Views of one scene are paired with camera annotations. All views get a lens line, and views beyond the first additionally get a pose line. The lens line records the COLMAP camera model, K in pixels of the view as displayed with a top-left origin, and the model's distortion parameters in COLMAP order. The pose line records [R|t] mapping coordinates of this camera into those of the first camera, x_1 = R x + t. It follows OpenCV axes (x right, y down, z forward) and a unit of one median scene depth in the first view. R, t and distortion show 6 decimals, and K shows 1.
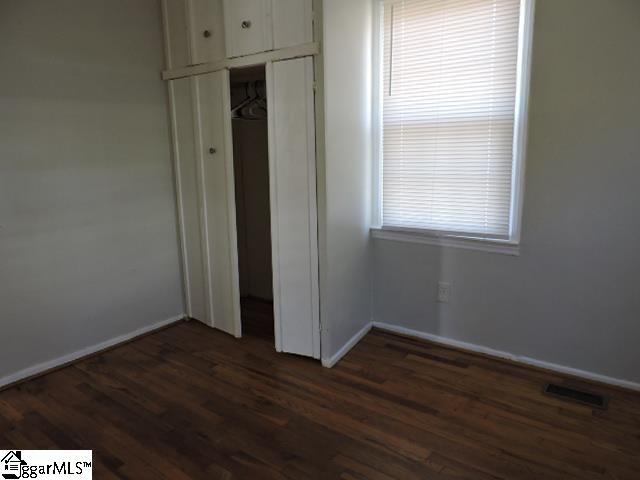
lens RADIAL K [[458.1, 0, 320.3], [0, 458.1, 240.3], [0, 0, 1]] dist [-0.021042, -0.002911]
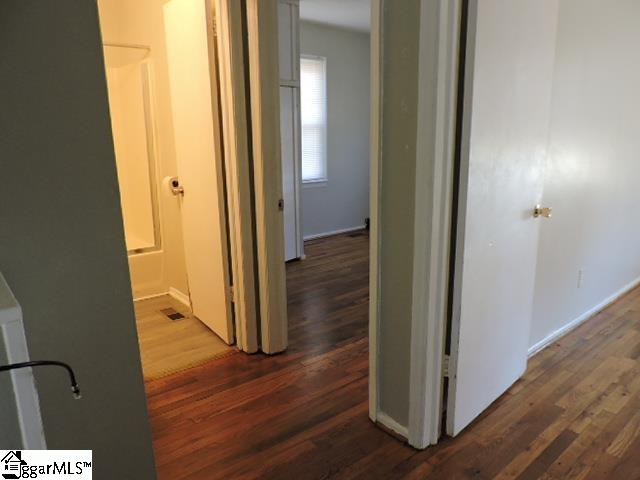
lens RADIAL K [[458.1, 0, 318.8], [0, 458.1, 240.7], [0, 0, 1]] dist [-0.021042, -0.002911]
pose [[0.221362, -0.207094, 0.952948, -1.955104], [0.188208, 0.967892, 0.166623, -0.102190], [-0.956858, 0.142469, 0.253231, 0.535317]]
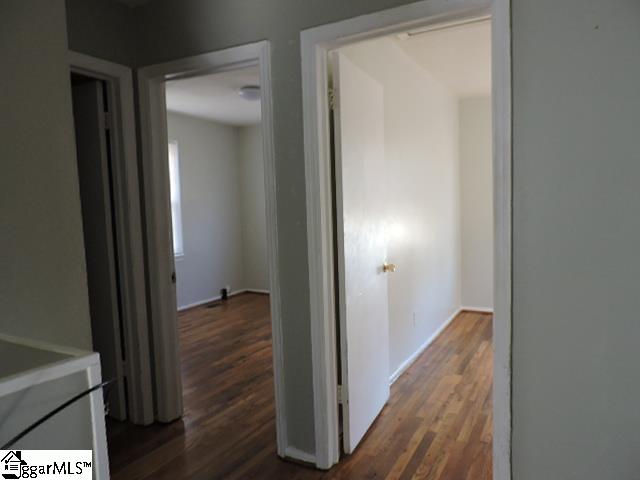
lens RADIAL K [[458.1, 0, 319.2], [0, 458.1, 241.1], [0, 0, 1]] dist [-0.021042, -0.002911]
pose [[-0.148267, -0.058468, 0.987217, -2.152624], [0.210429, 0.973526, 0.089261, -0.140010], [-0.966300, 0.220973, -0.132039, 0.659605]]
